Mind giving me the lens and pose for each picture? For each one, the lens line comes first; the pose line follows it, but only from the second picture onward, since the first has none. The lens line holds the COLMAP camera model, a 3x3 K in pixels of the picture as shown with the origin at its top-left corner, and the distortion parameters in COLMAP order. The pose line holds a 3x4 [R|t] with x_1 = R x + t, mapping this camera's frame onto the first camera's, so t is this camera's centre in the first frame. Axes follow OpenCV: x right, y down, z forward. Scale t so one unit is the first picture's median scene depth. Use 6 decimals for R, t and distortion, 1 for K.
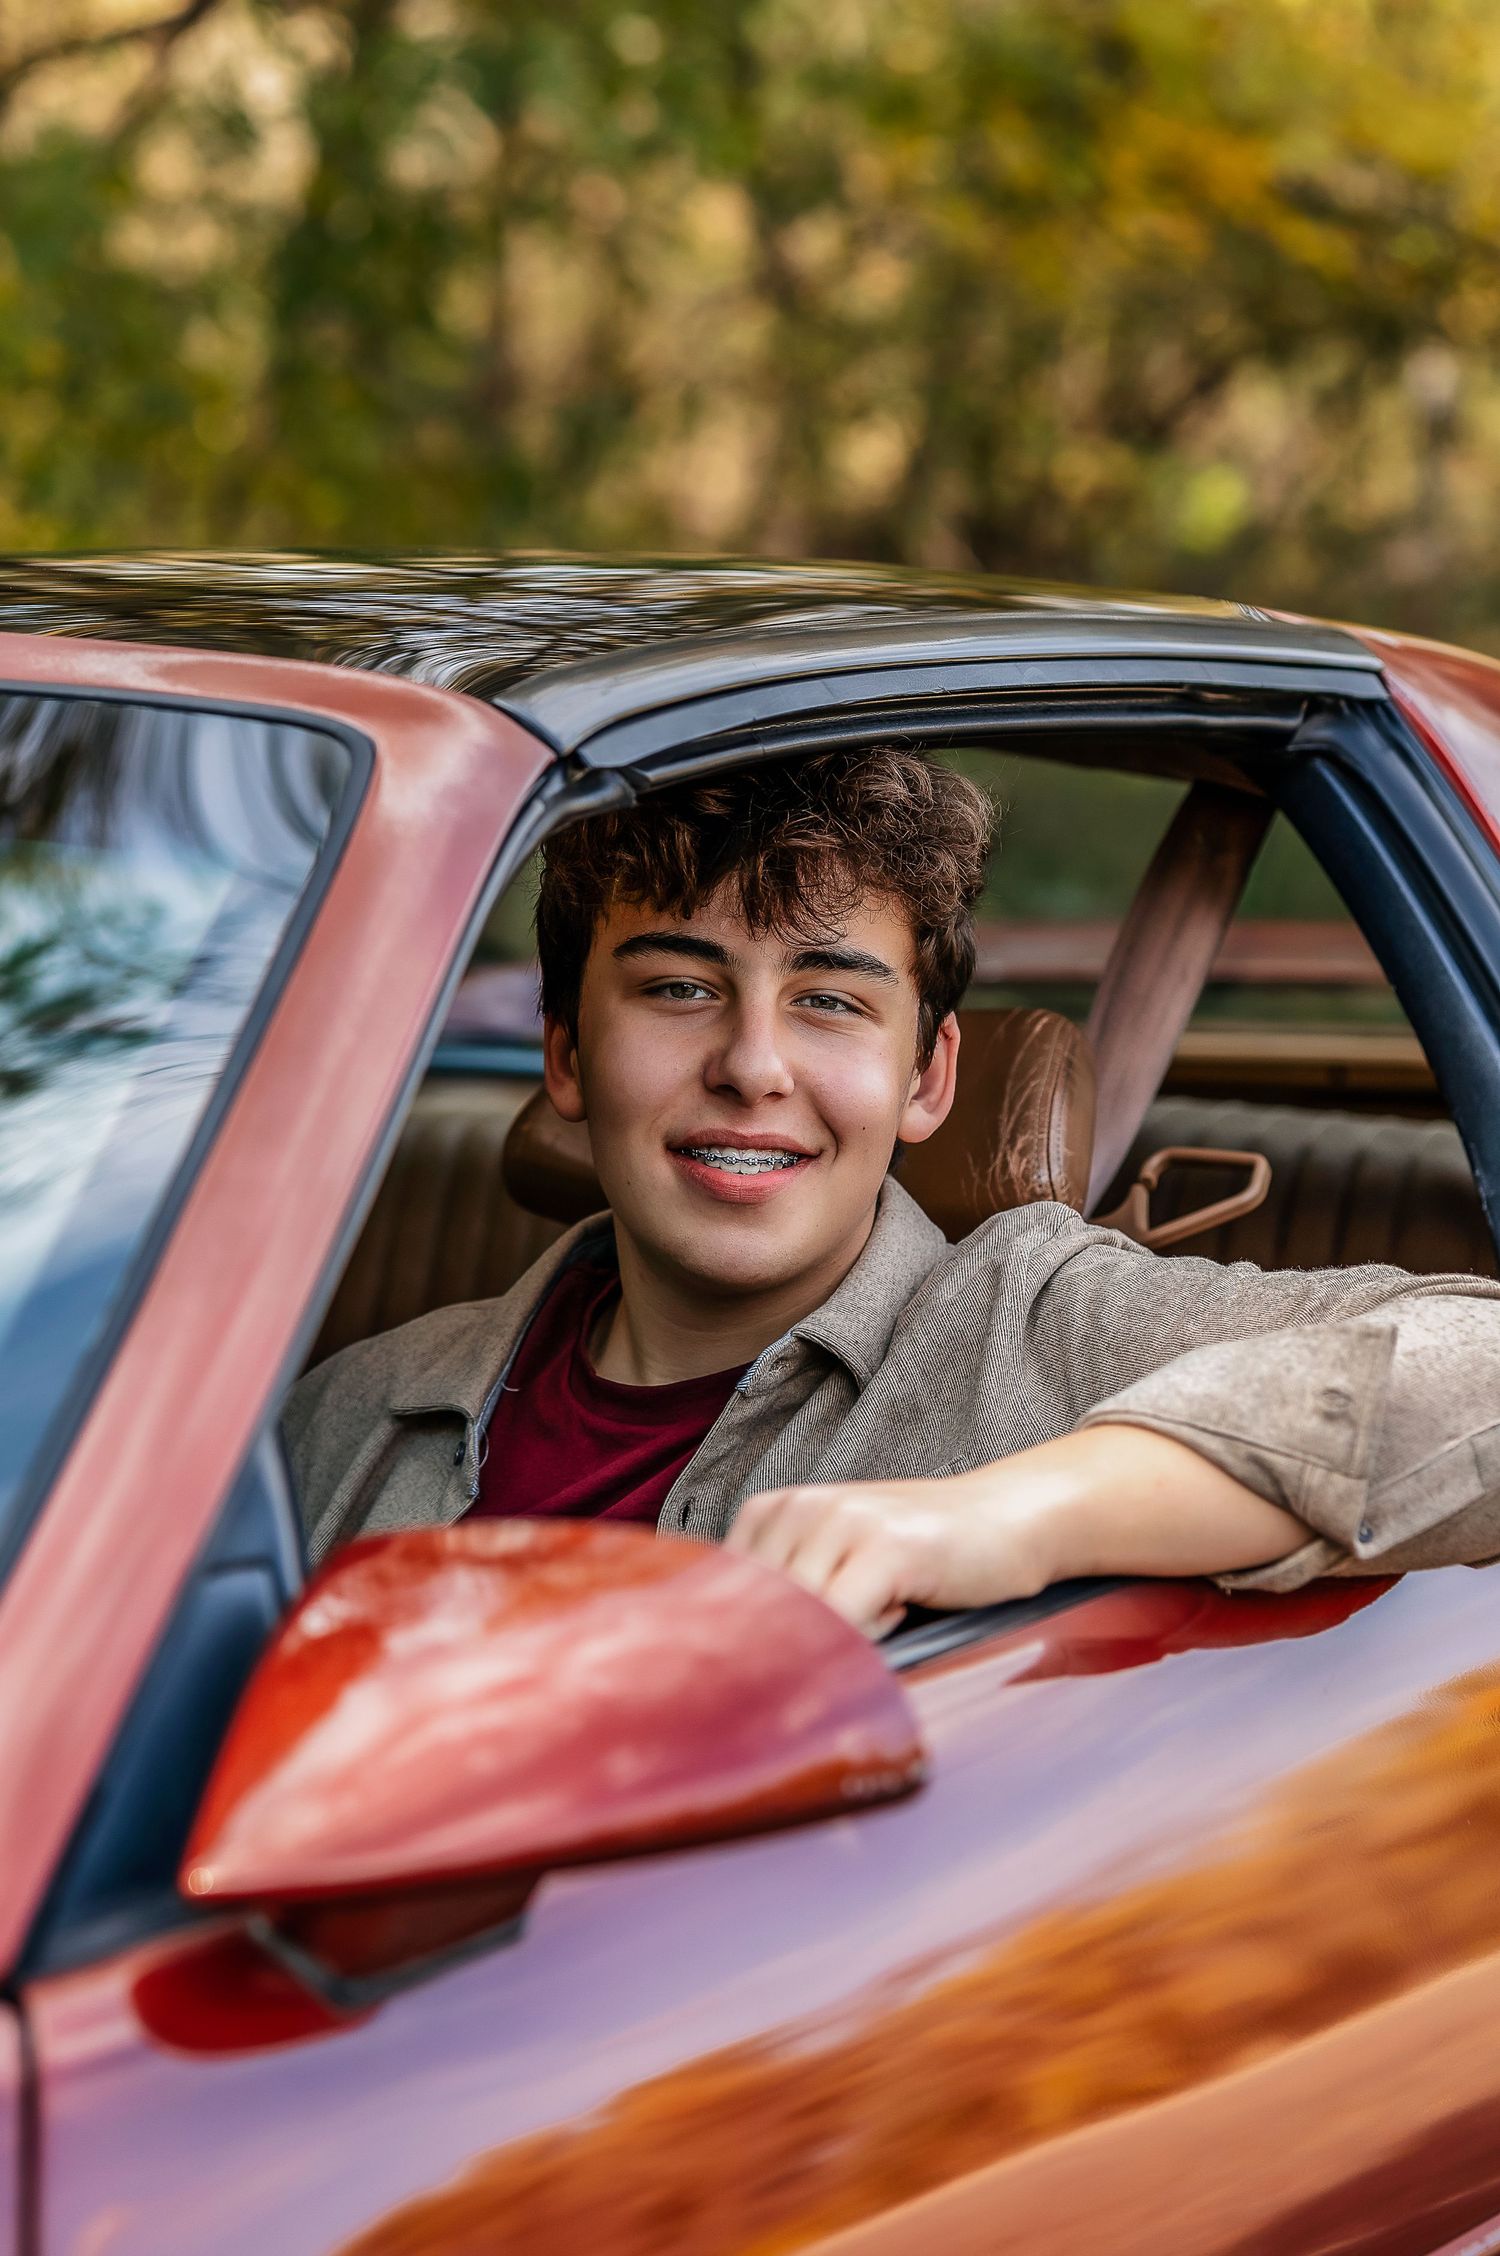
lens RADIAL K [[6180.4, 0, 757.1], [0, 6180.4, 1082.2], [0, 0, 1]] dist [0.054536, 16.204690]
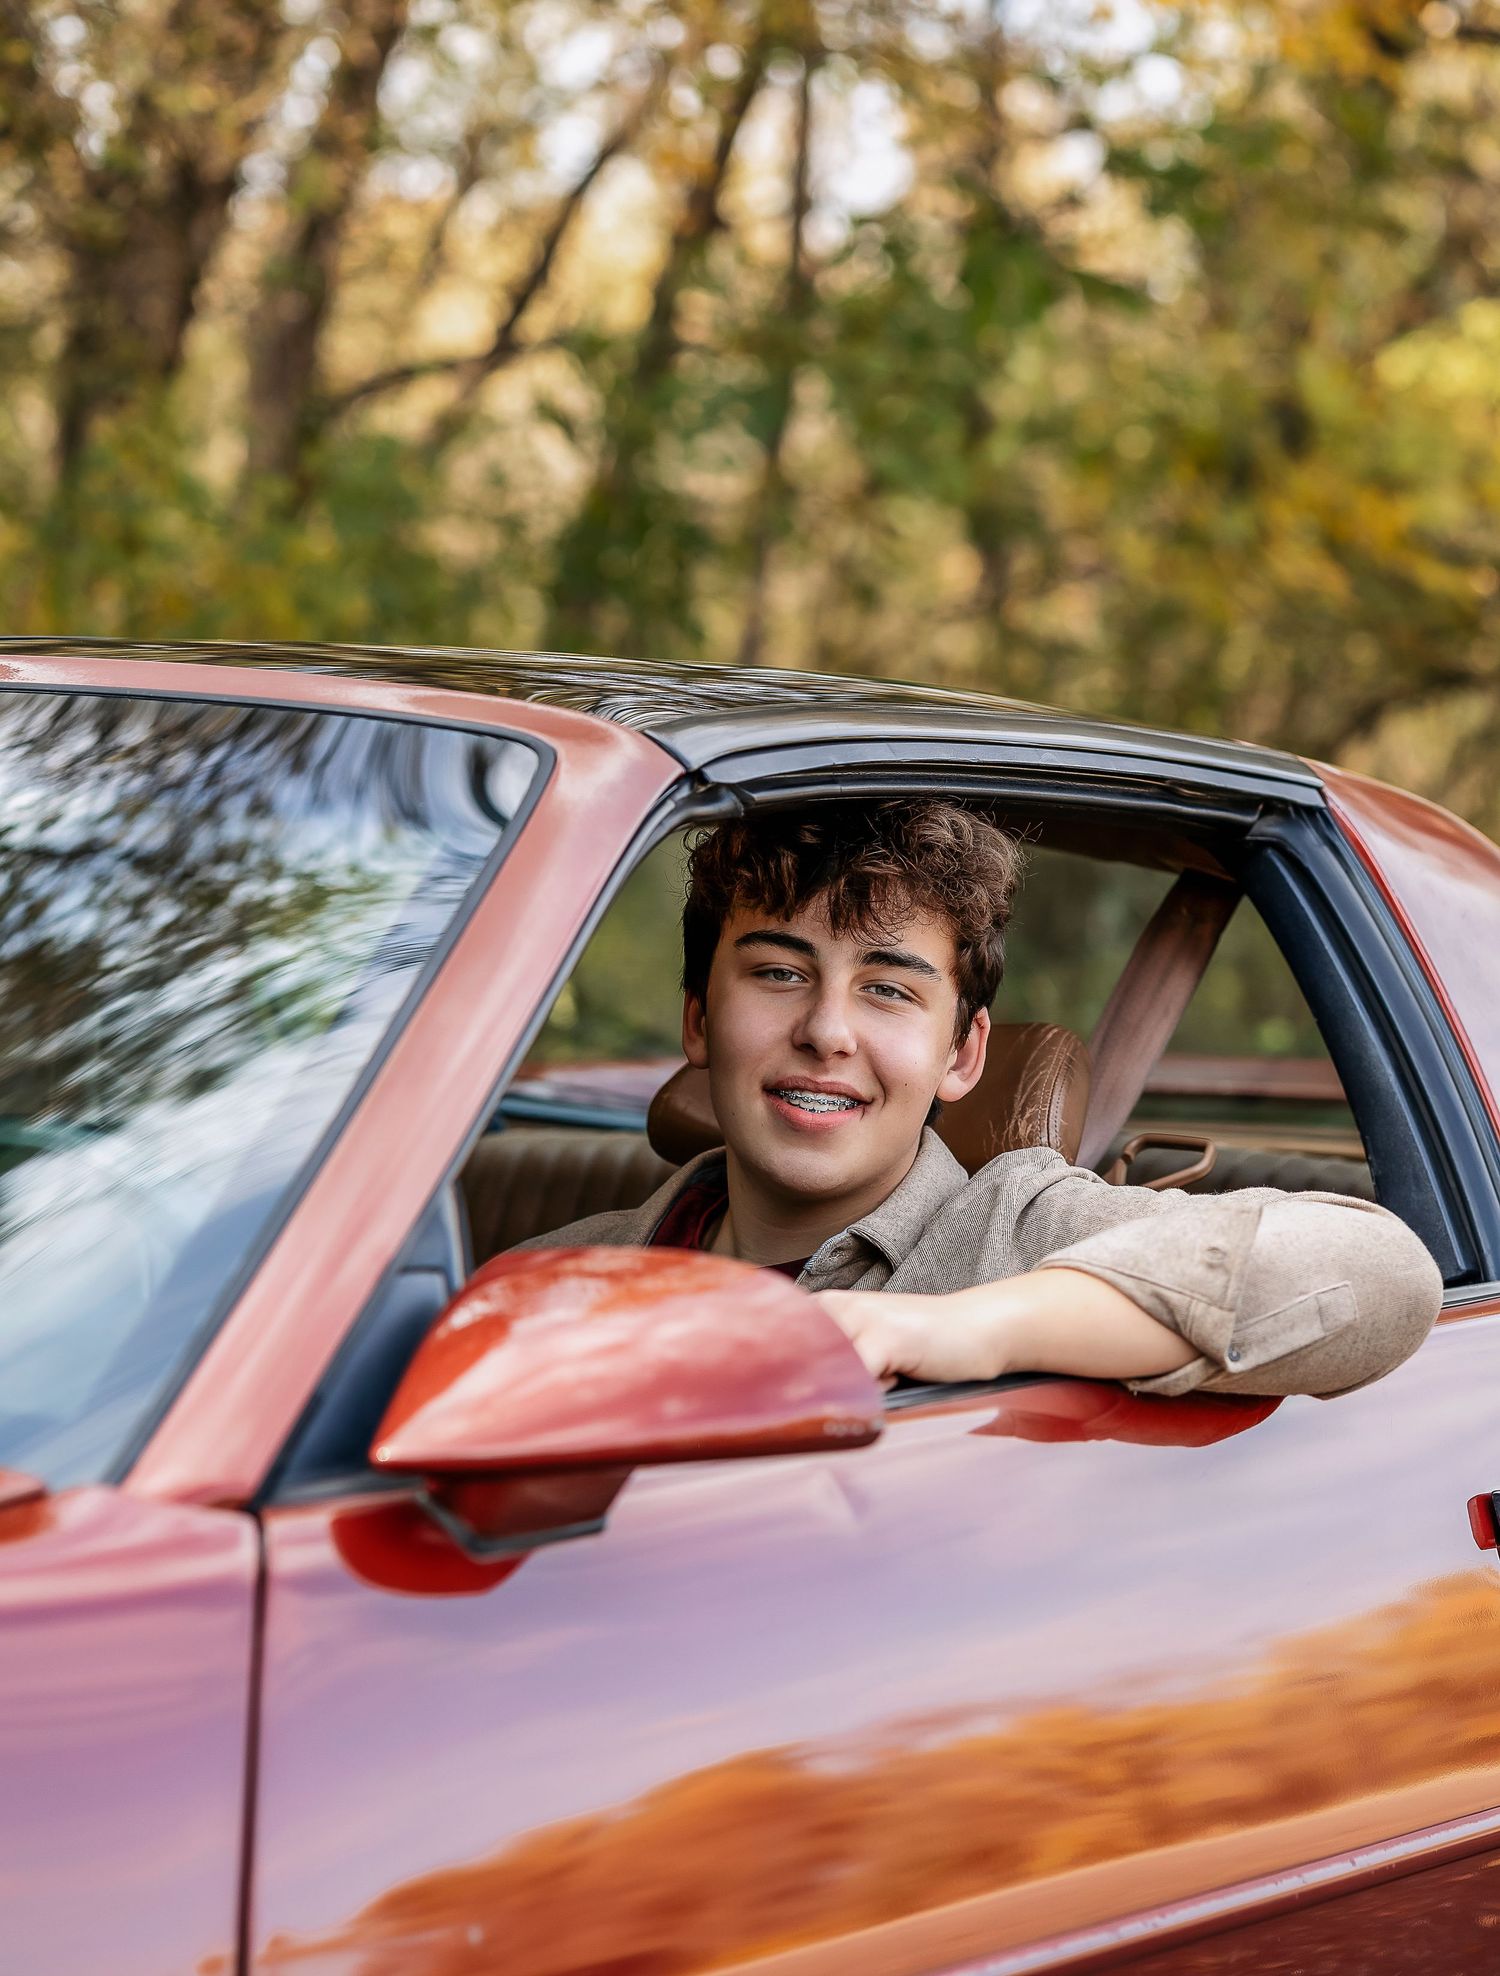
lens RADIAL K [[5417.7, 0, 855.0], [0, 5417.7, 989.3], [0, 0, 1]] dist [1.290554, -0.131940]
pose [[0.998302, 0.055312, -0.018268, 0.026562], [-0.056292, 0.996708, -0.058347, 0.058165], [0.014981, 0.059276, 0.998129, -0.202964]]
